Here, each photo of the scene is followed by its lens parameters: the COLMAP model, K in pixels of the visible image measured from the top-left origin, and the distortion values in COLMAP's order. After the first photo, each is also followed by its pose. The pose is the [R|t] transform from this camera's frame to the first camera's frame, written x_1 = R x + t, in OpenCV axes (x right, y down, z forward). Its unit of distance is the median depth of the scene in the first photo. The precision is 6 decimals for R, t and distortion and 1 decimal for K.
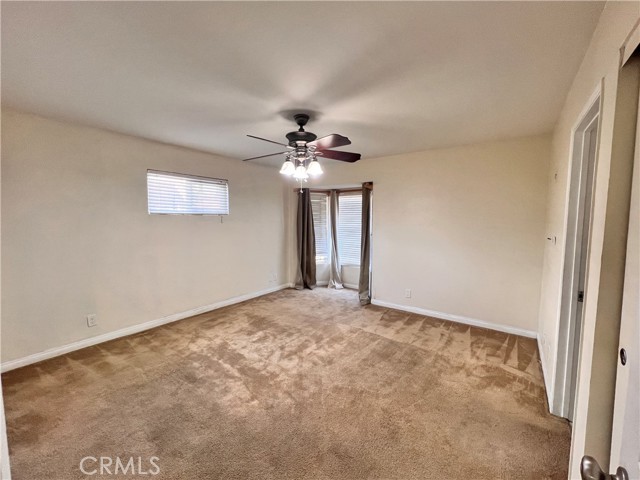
lens RADIAL K [[257.9, 0, 322.6], [0, 257.9, 238.9], [0, 0, 1]] dist [-0.000206, -0.000269]
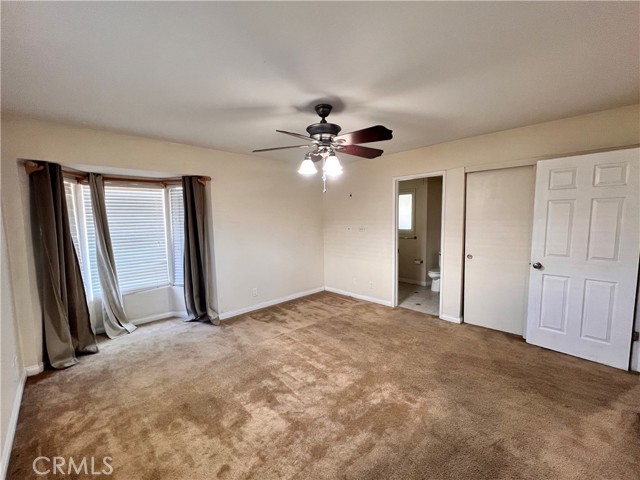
lens RADIAL K [[257.9, 0, 322.6], [0, 257.9, 238.3], [0, 0, 1]] dist [-0.000206, -0.000269]
pose [[0.190528, -0.089305, 0.977611, -0.714029], [0.093694, 0.992962, 0.072447, -0.061355], [-0.977200, 0.077793, 0.197555, 0.615291]]
